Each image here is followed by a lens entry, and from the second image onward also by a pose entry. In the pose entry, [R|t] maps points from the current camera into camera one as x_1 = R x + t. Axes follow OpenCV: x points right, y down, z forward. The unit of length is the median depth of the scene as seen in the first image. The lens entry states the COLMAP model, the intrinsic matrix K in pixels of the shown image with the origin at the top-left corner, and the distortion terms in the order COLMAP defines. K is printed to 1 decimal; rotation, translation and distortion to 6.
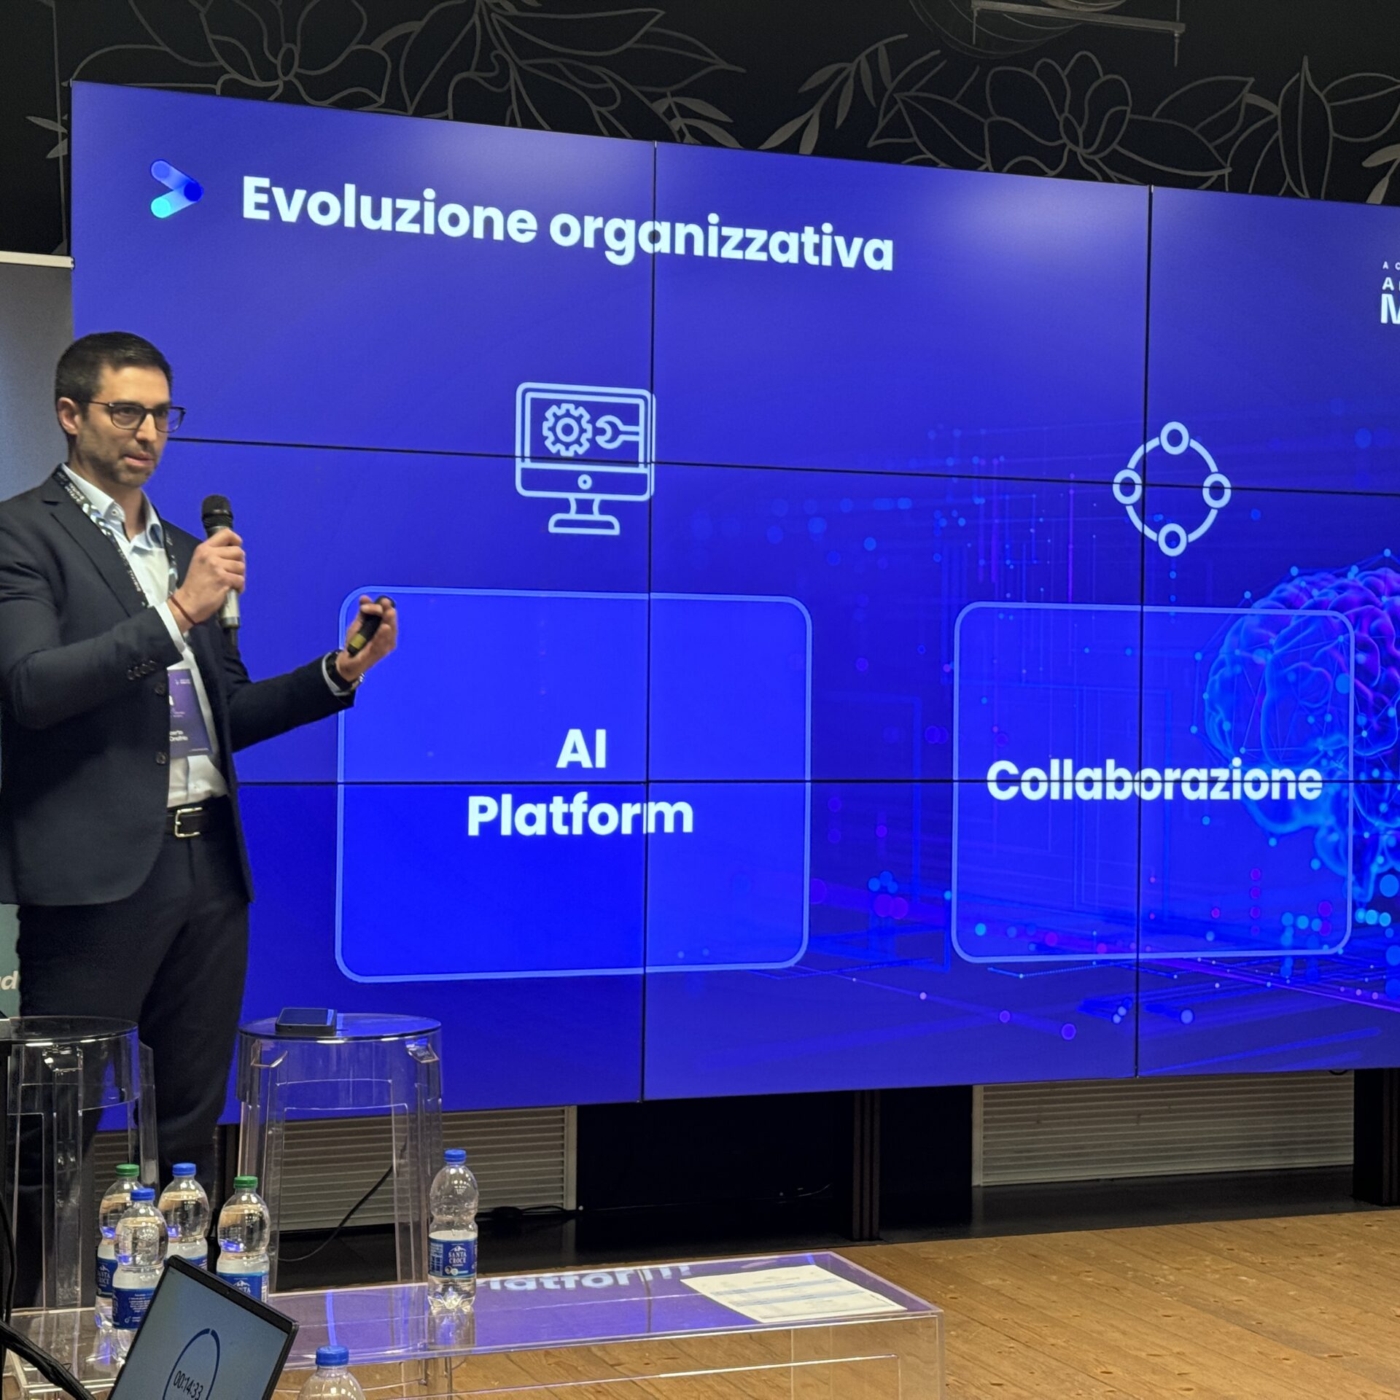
lens RADIAL K [[2599.4, 0, 699.4], [0, 2599.4, 703.5], [0, 0, 1]] dist [0.115987, 0.000000]
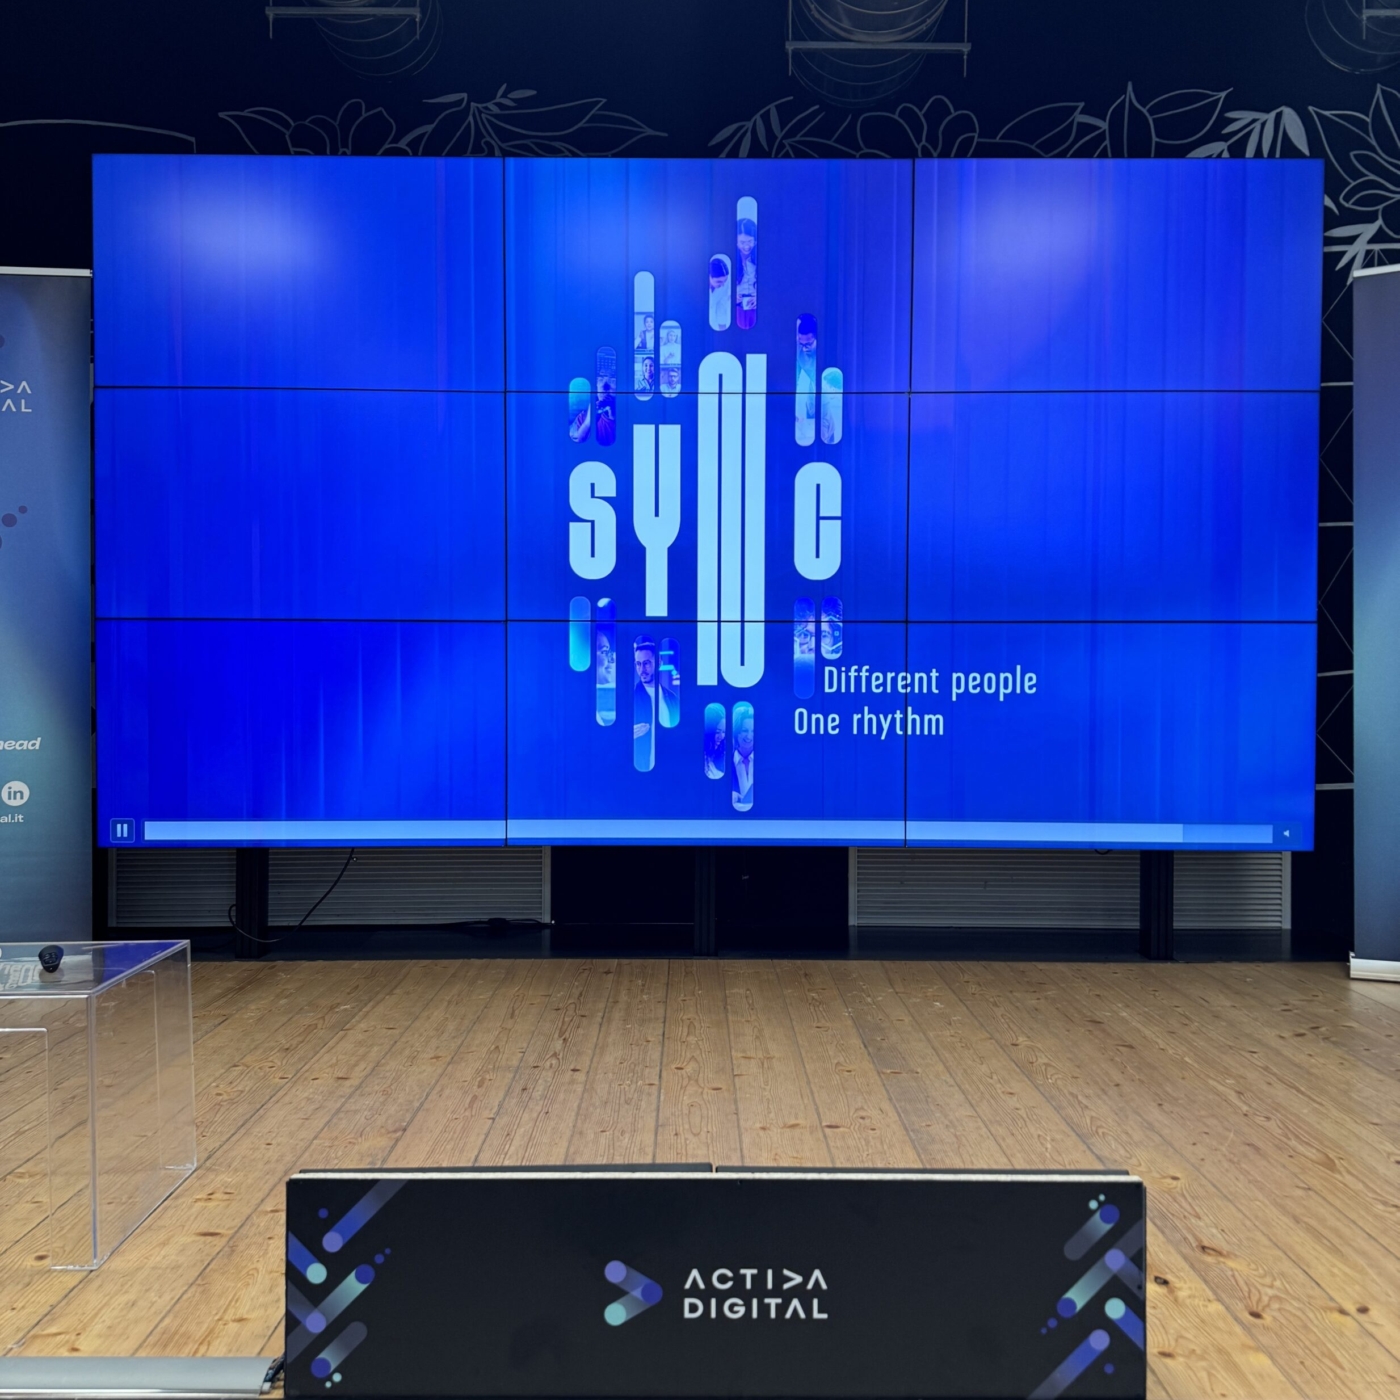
lens RADIAL K [[1305.9, 0, 698.2], [0, 1305.9, 708.4], [0, 0, 1]] dist [0.029666, 0.000000]
pose [[0.932619, -0.000571, -0.360862, 0.305701], [0.007237, 0.999827, 0.017121, 0.061143], [0.360790, -0.018579, 0.932462, 0.350384]]
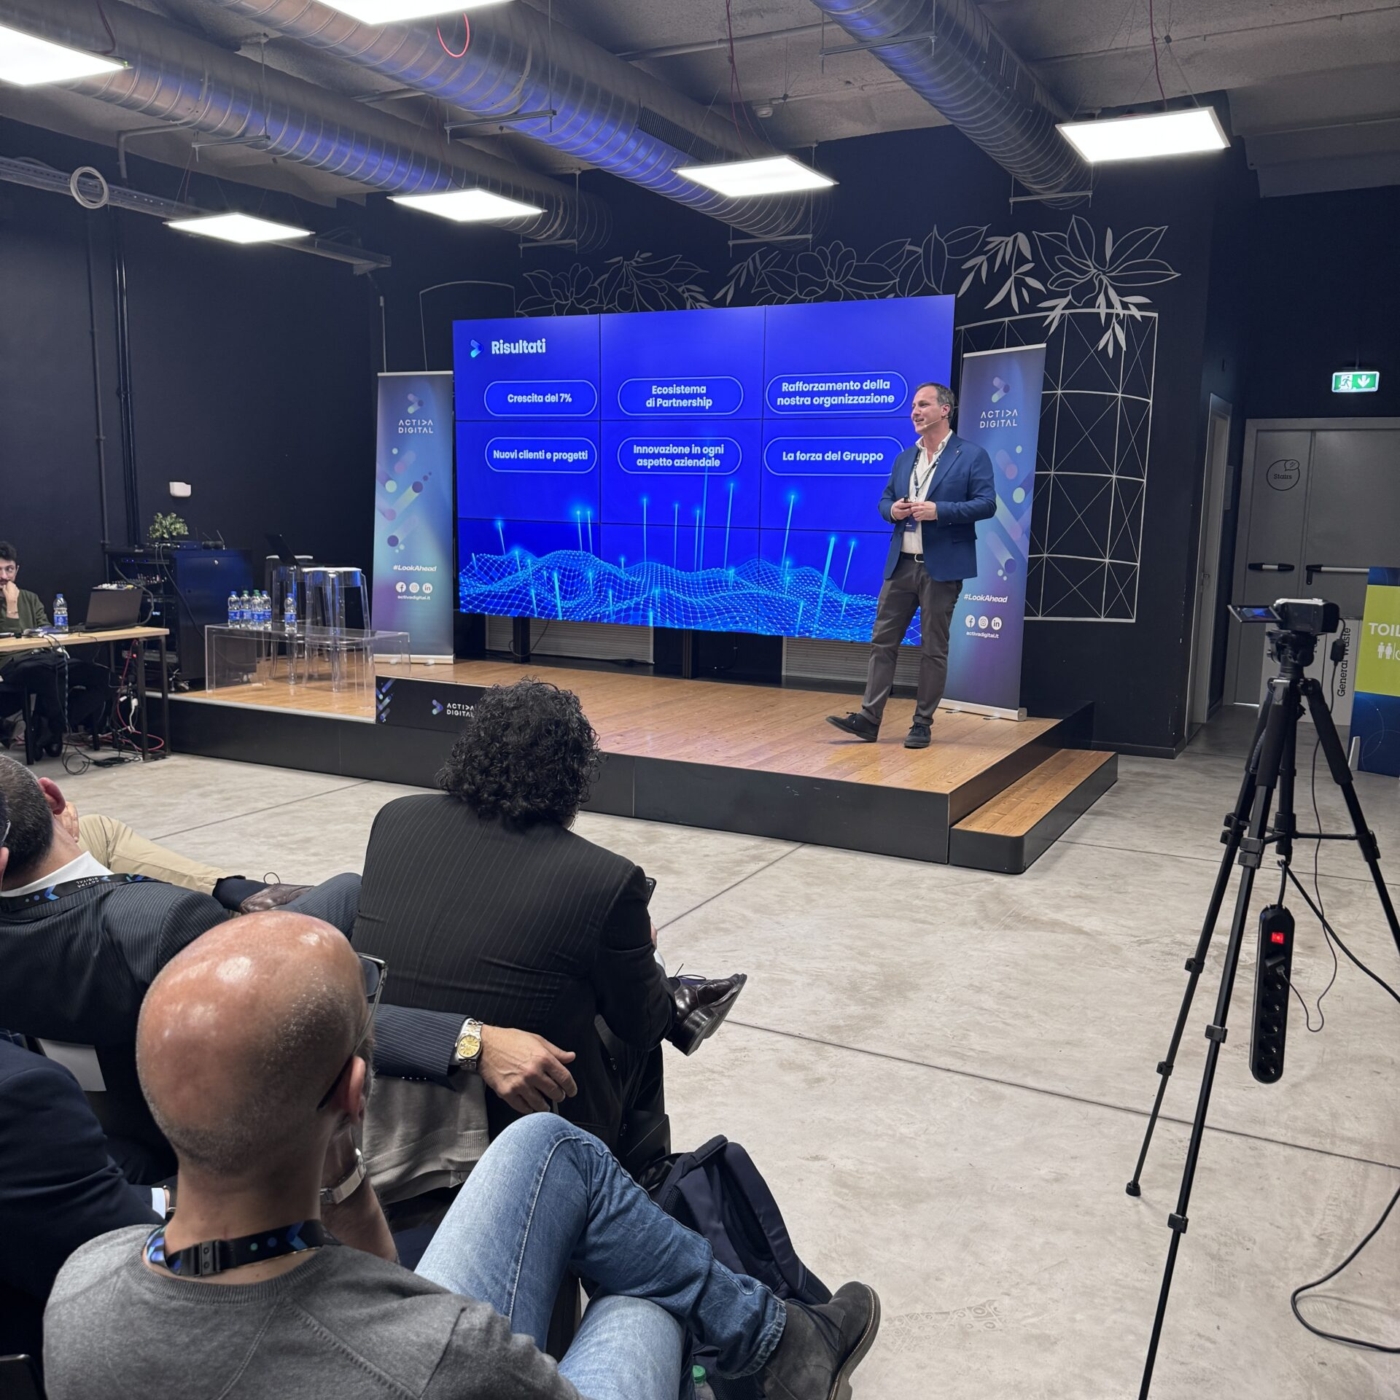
lens RADIAL K [[1305.9, 0, 720.1], [0, 1305.9, 741.4], [0, 0, 1]] dist [0.029666, 0.000000]
pose [[0.660029, 0.141329, -0.737826, 1.203808], [-0.011205, 0.983887, 0.178438, 0.005882], [0.751156, -0.109507, 0.650978, 0.029571]]
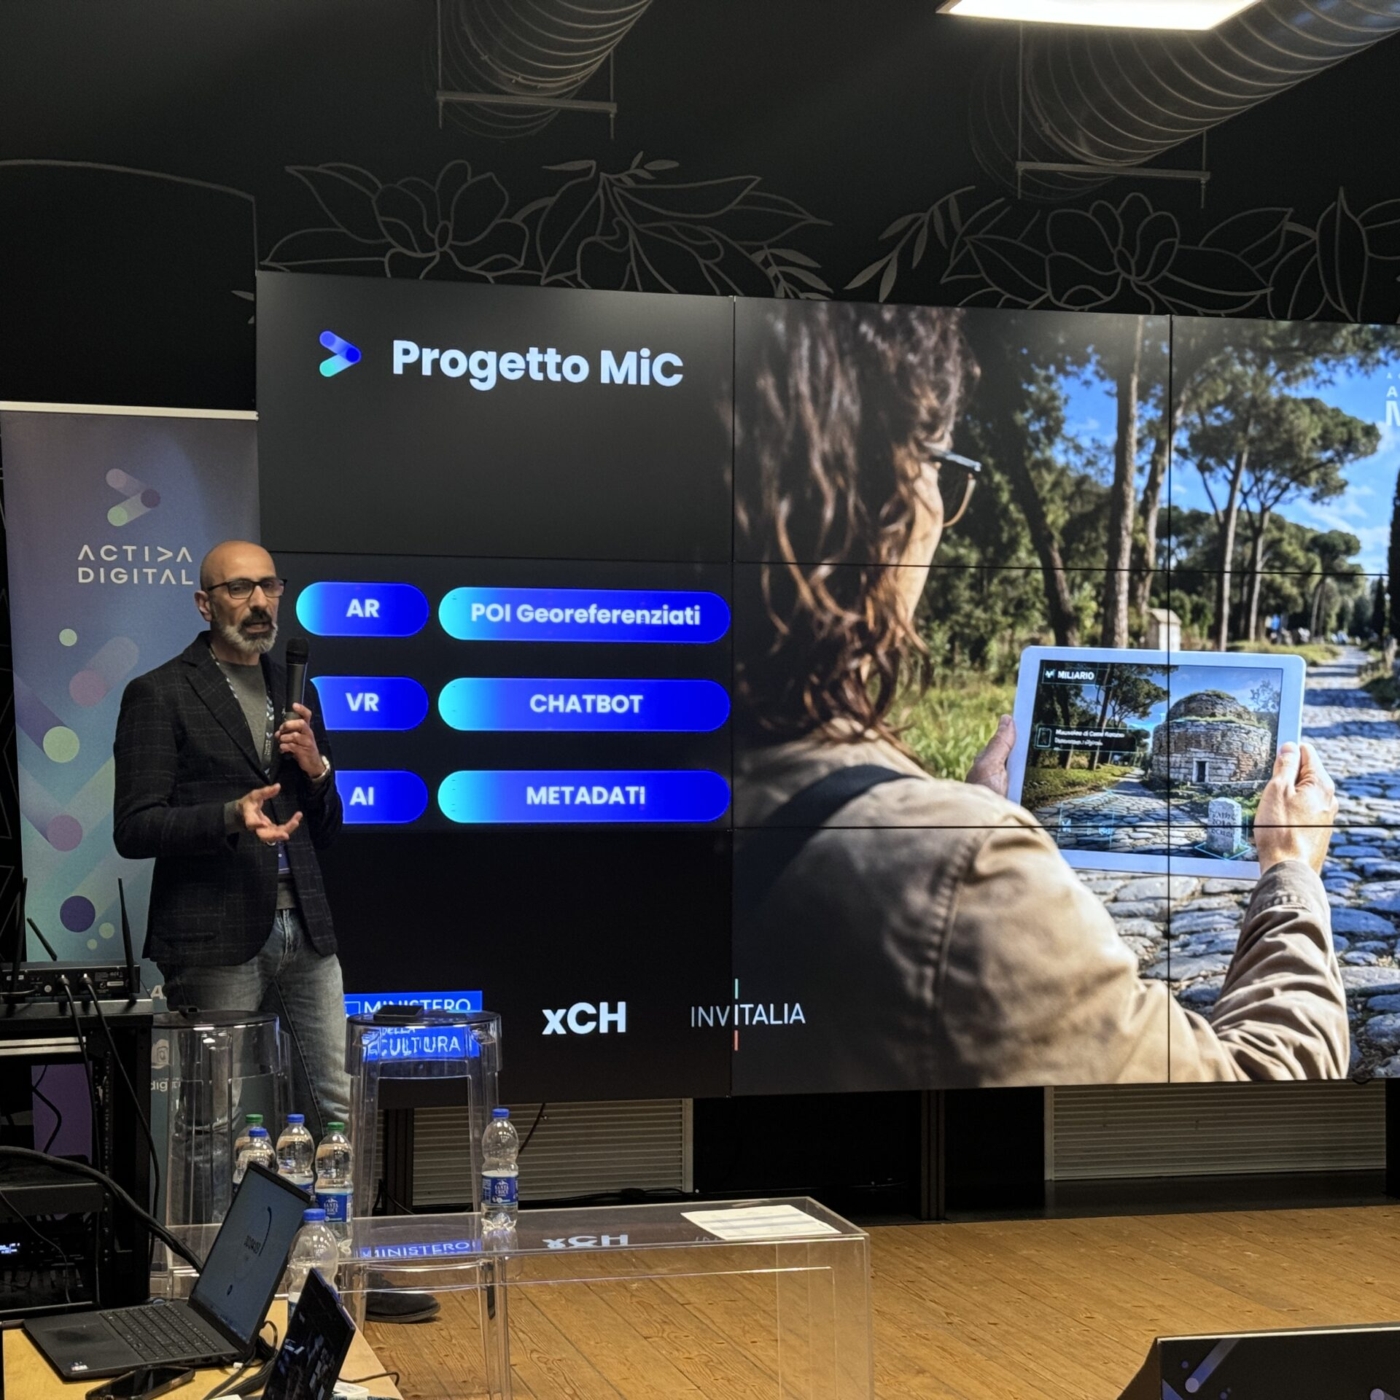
lens RADIAL K [[2599.4, 0, 688.5], [0, 2599.4, 707.8], [0, 0, 1]] dist [0.115987, 0.000000]
pose [[0.993382, -0.010580, -0.114369, 0.089477], [0.008712, 0.999821, -0.016823, -0.005436], [0.114526, 0.015715, 0.993296, -0.177434]]
